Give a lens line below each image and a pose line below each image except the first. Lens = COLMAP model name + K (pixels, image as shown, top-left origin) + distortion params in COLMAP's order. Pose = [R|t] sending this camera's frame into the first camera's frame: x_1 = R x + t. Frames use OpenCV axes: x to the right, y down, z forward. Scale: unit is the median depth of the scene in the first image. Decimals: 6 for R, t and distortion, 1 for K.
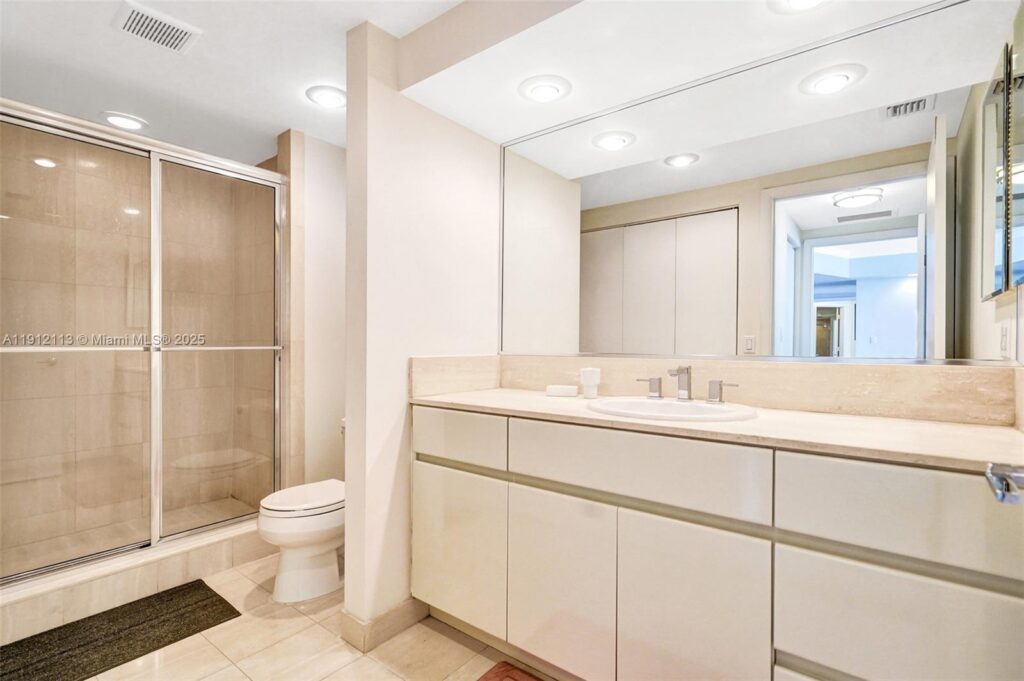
lens RADIAL K [[490.3, 0, 512.5], [0, 490.3, 342.7], [0, 0, 1]] dist [-0.003080, -0.000293]
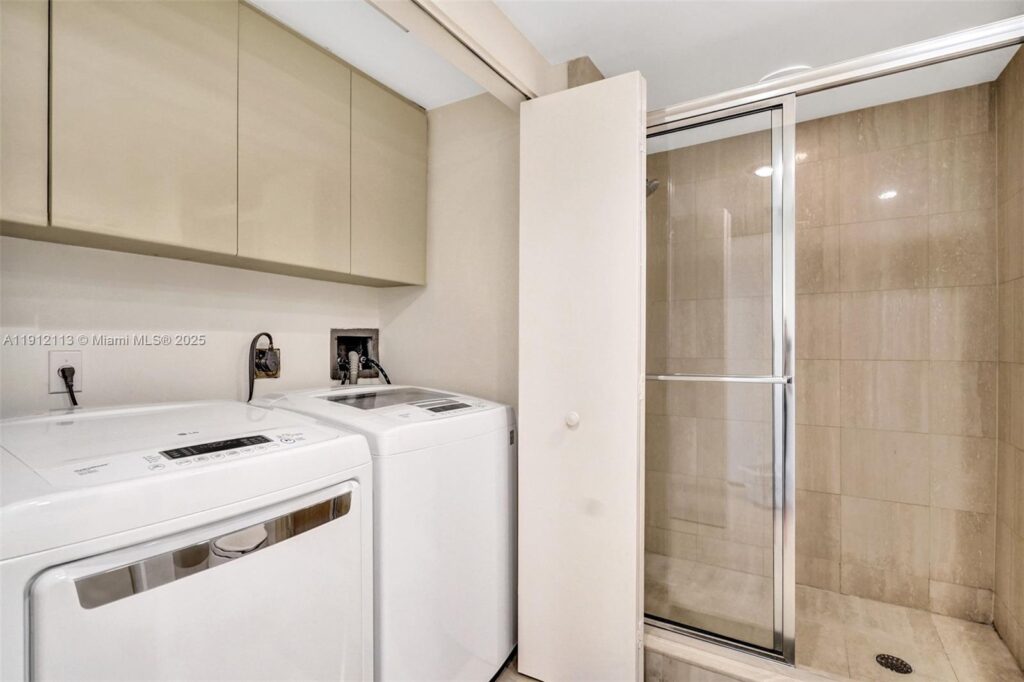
lens RADIAL K [[466.7, 0, 513.0], [0, 466.7, 348.2], [0, 0, 1]] dist [0.000732, -0.000043]
pose [[0.123334, -0.010134, -0.992314, -0.096925], [-0.005895, 0.999923, -0.010945, -0.011327], [0.992348, 0.007200, 0.123264, 0.397688]]
